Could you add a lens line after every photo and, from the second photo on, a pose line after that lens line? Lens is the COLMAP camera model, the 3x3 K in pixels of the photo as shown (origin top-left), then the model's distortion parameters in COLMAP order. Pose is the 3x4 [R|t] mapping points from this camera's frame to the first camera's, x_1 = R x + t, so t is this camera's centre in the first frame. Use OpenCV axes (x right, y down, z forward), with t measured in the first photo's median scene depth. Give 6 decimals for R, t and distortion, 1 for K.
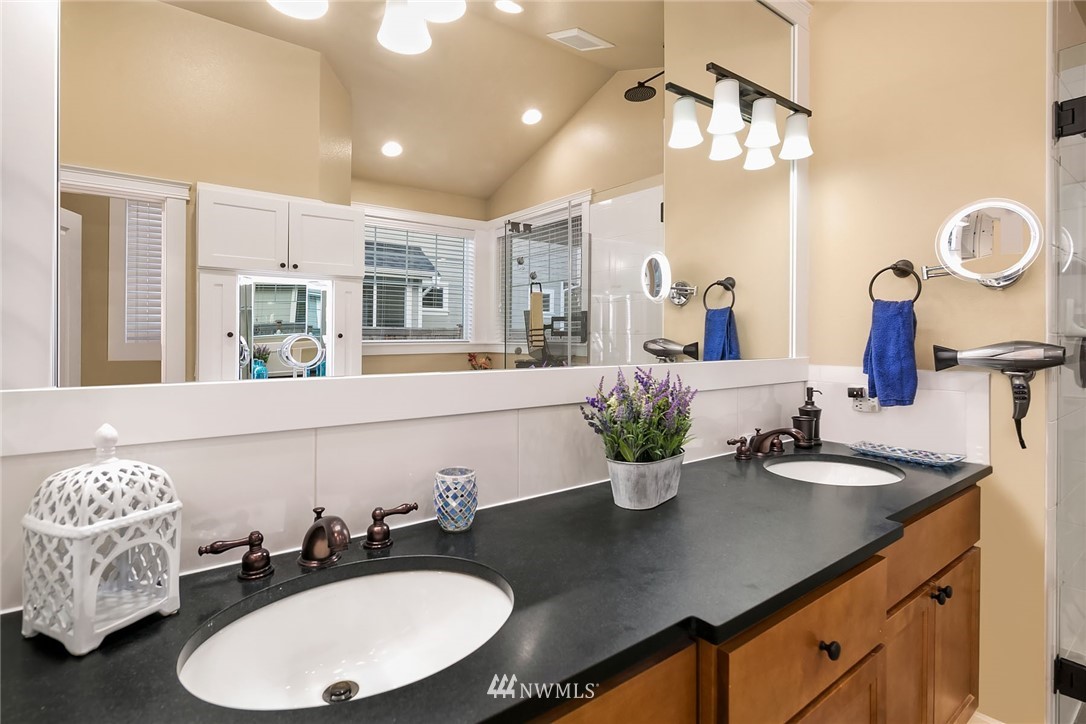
lens RADIAL K [[538.7, 0, 537.1], [0, 538.7, 337.0], [0, 0, 1]] dist [0.016047, 0.000288]
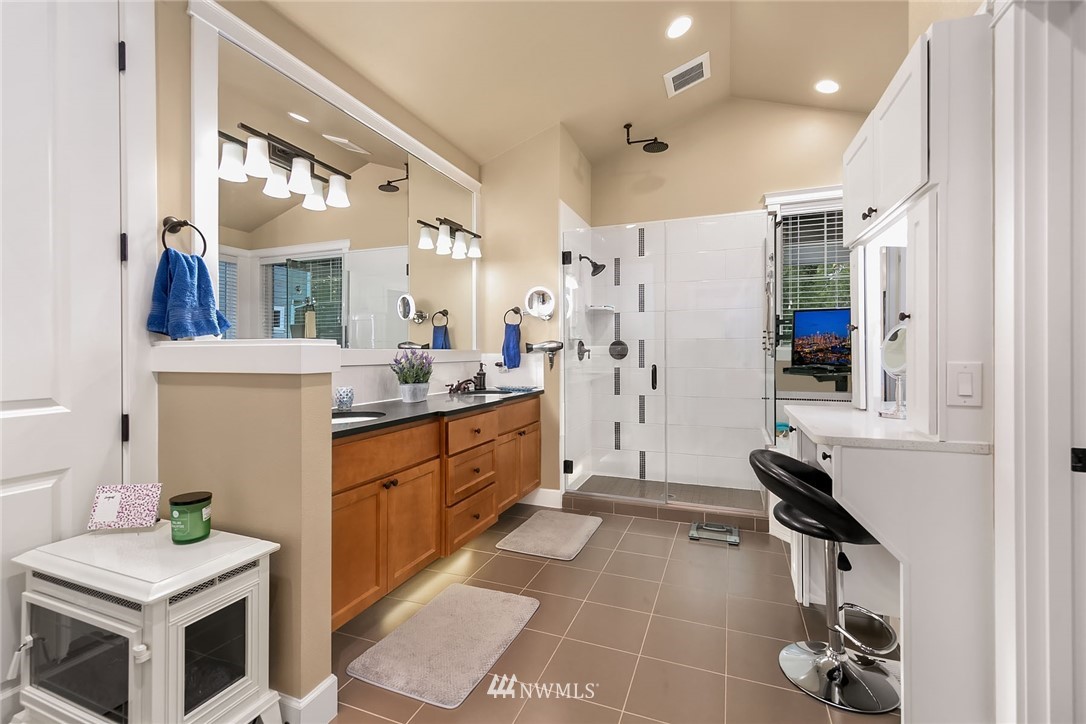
lens RADIAL K [[480.1, 0, 539.2], [0, 480.1, 355.2], [0, 0, 1]] dist [-0.001135, -0.000012]
pose [[0.854698, -0.005850, 0.519092, -0.316778], [0.003418, 0.999978, 0.005641, 0.055792], [-0.519114, -0.003048, 0.854700, -0.819652]]
